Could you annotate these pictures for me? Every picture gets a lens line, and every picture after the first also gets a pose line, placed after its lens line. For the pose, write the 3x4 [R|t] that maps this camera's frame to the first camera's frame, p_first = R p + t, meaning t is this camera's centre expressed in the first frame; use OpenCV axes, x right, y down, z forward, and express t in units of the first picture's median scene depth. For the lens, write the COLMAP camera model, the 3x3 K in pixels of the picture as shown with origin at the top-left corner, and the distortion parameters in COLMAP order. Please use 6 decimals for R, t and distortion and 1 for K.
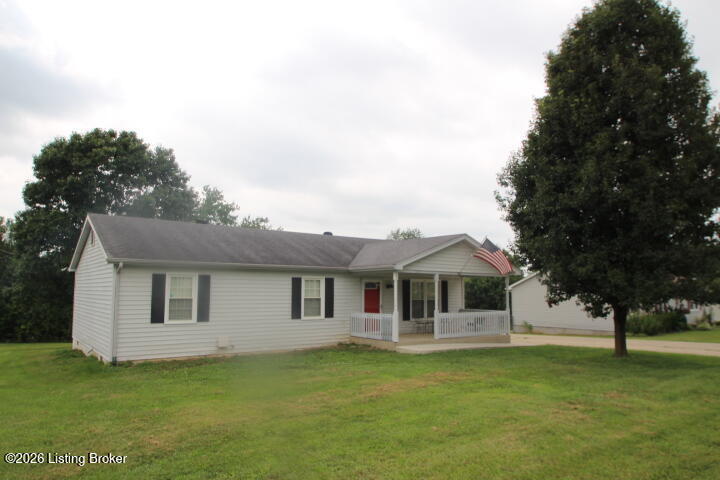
lens RADIAL K [[503.0, 0, 360.0], [0, 503.0, 240.0], [0, 0, 1]] dist [-0.039506, 0.000109]
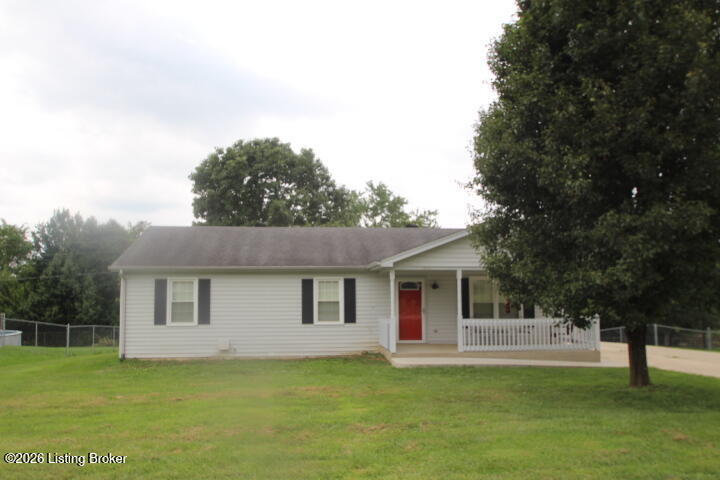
lens RADIAL K [[586.7, 0, 347.8], [0, 586.7, 240.1], [0, 0, 1]] dist [-0.090996, 0.002313]
pose [[0.844917, -0.060645, -0.531448, 0.497021], [0.065317, 0.997814, -0.010020, 0.018615], [0.530894, -0.026247, 0.847031, 0.127940]]
